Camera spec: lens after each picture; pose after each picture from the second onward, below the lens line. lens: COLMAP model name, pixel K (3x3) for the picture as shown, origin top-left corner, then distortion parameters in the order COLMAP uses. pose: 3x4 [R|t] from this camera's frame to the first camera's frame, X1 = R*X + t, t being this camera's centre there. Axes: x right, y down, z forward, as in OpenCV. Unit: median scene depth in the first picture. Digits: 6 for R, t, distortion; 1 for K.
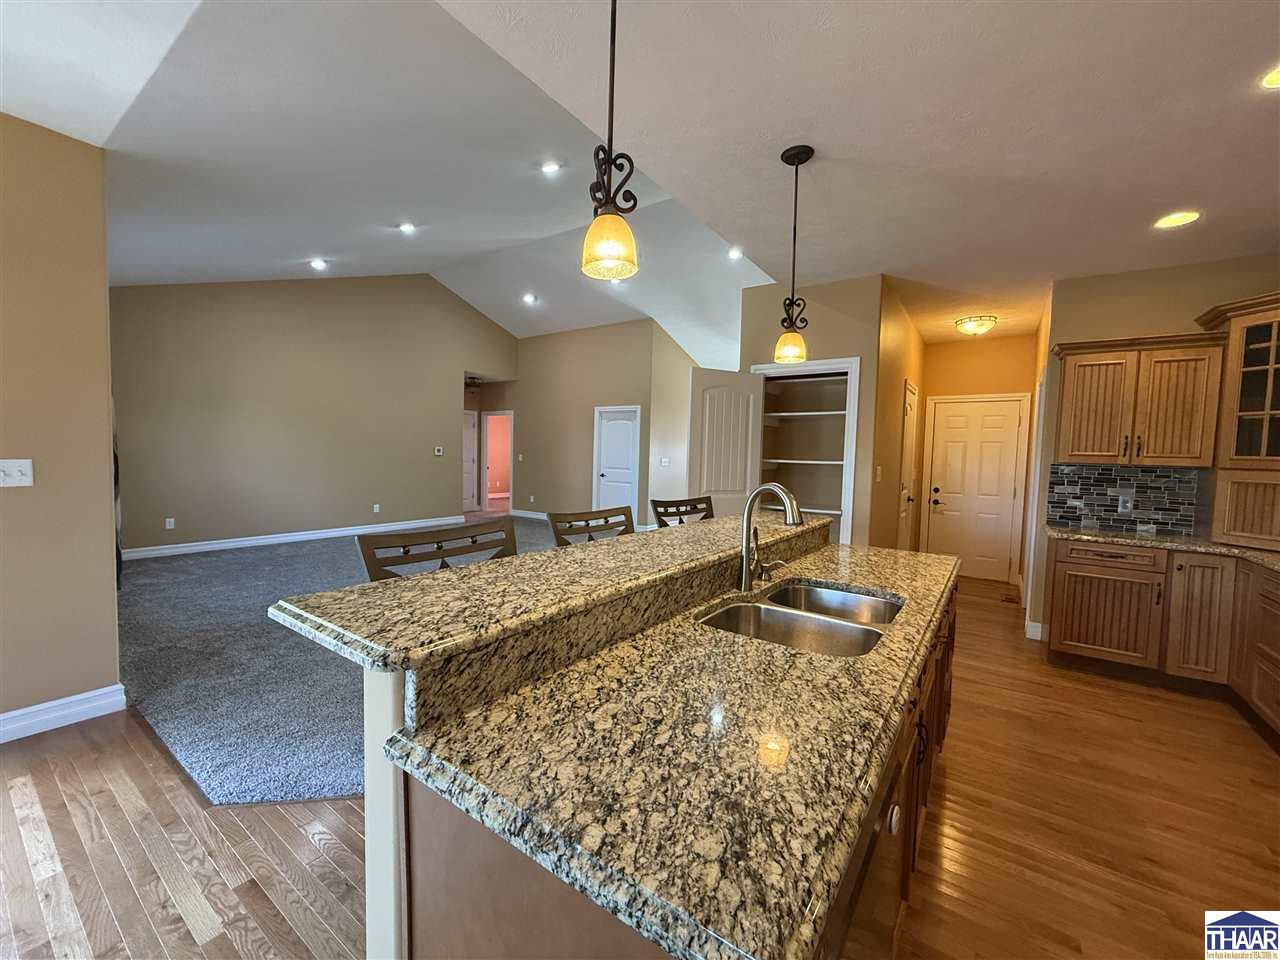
lens RADIAL K [[512.0, 0, 638.7], [0, 512.0, 477.3], [0, 0, 1]] dist [0.000912, -0.000104]
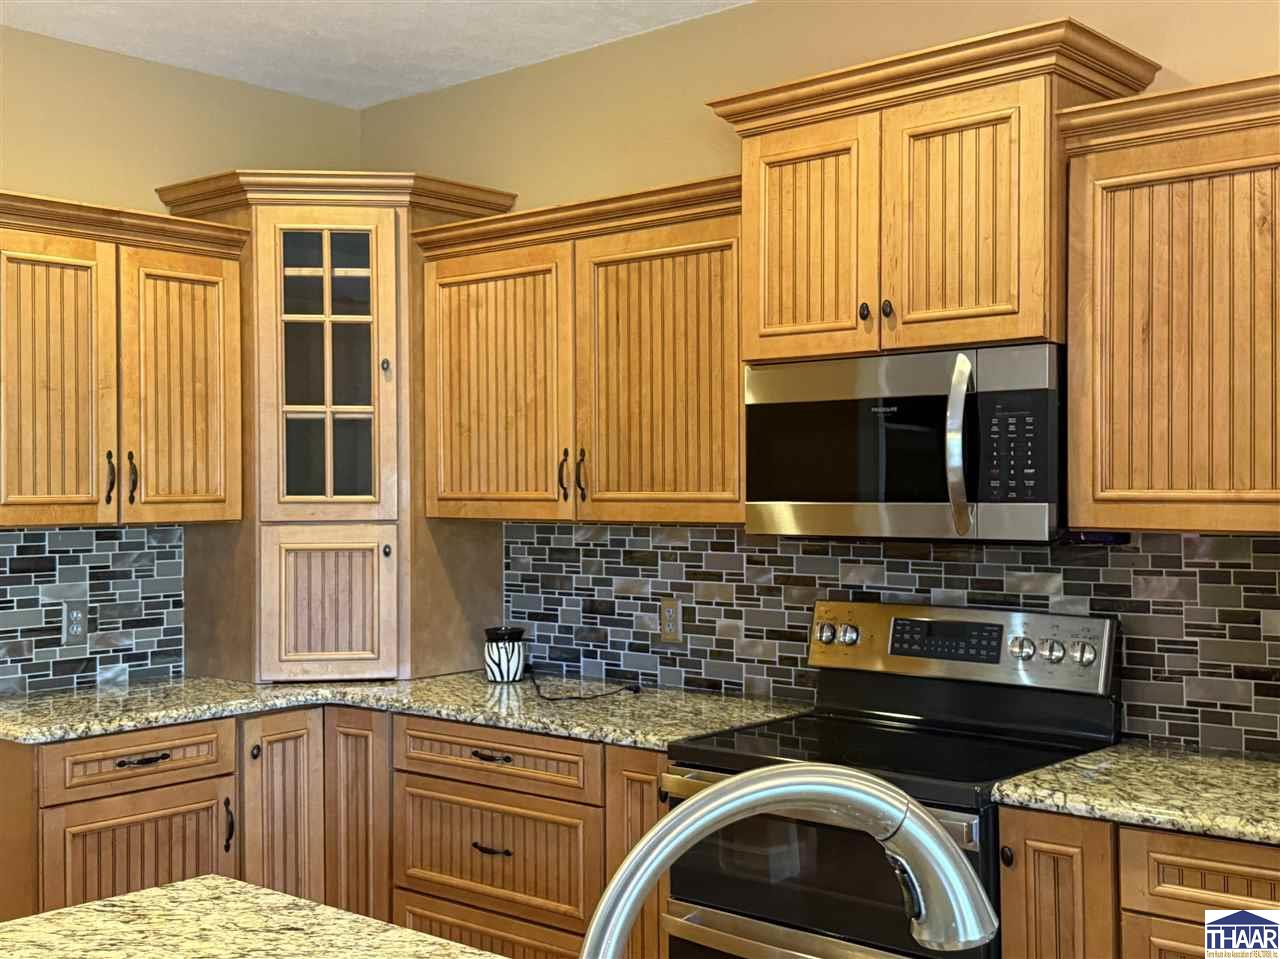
lens RADIAL K [[1475.1, 0, 640.6], [0, 1475.1, 485.9], [0, 0, 1]] dist [0.109821, 0.000000]
pose [[0.108060, -0.030967, 0.993662, -0.180315], [0.061943, 0.997782, 0.024360, -0.063779], [-0.992213, 0.058918, 0.109739, 0.515501]]
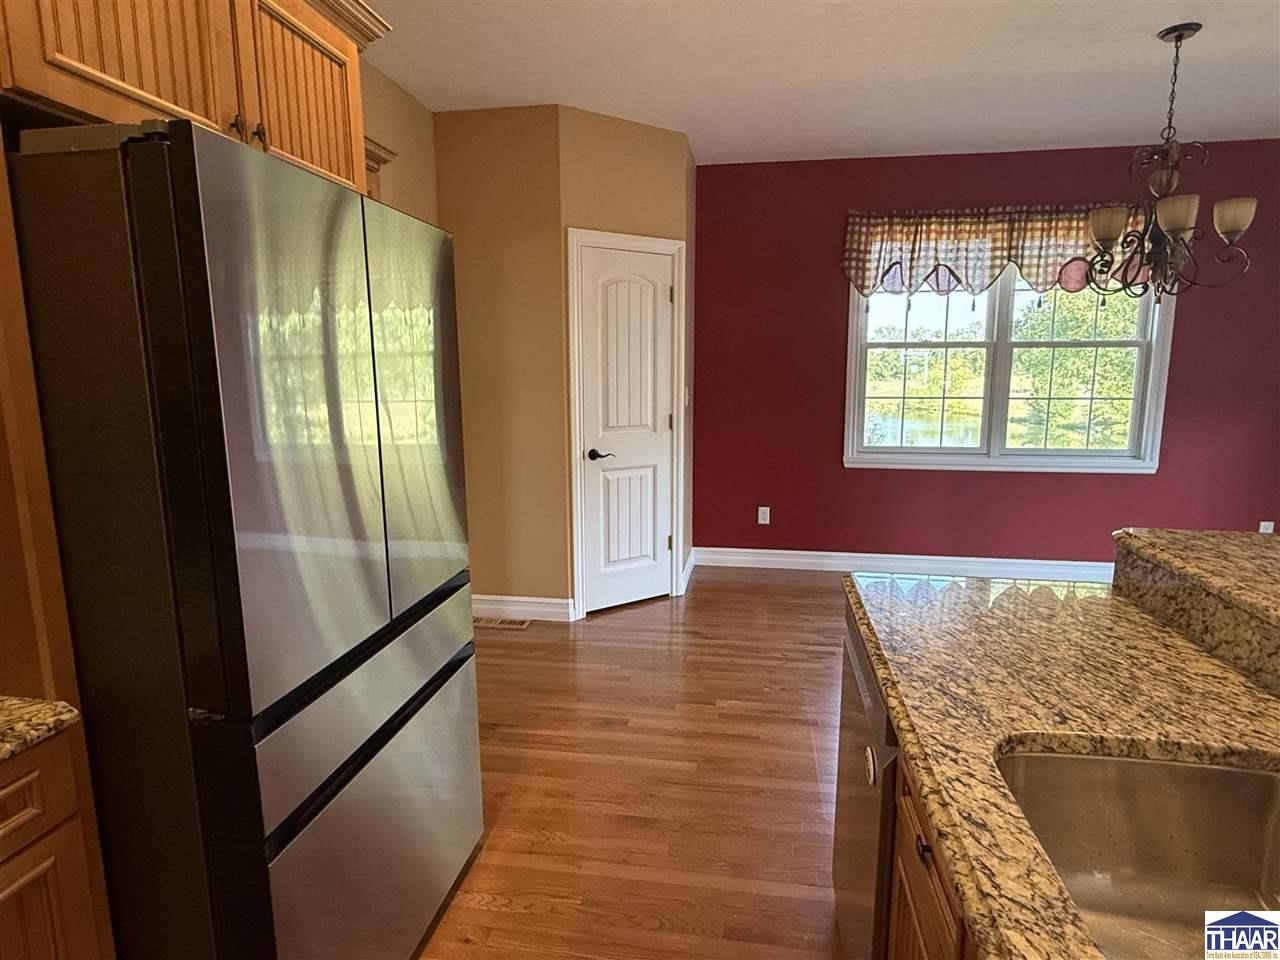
lens RADIAL K [[711.3, 0, 643.0], [0, 711.3, 482.1], [0, 0, 1]] dist [-0.001551, 0.000934]
pose [[-0.899346, 0.045582, -0.434856, 0.447749], [-0.043991, 0.980072, 0.193712, -0.036565], [0.435020, 0.193344, -0.879418, 0.582049]]
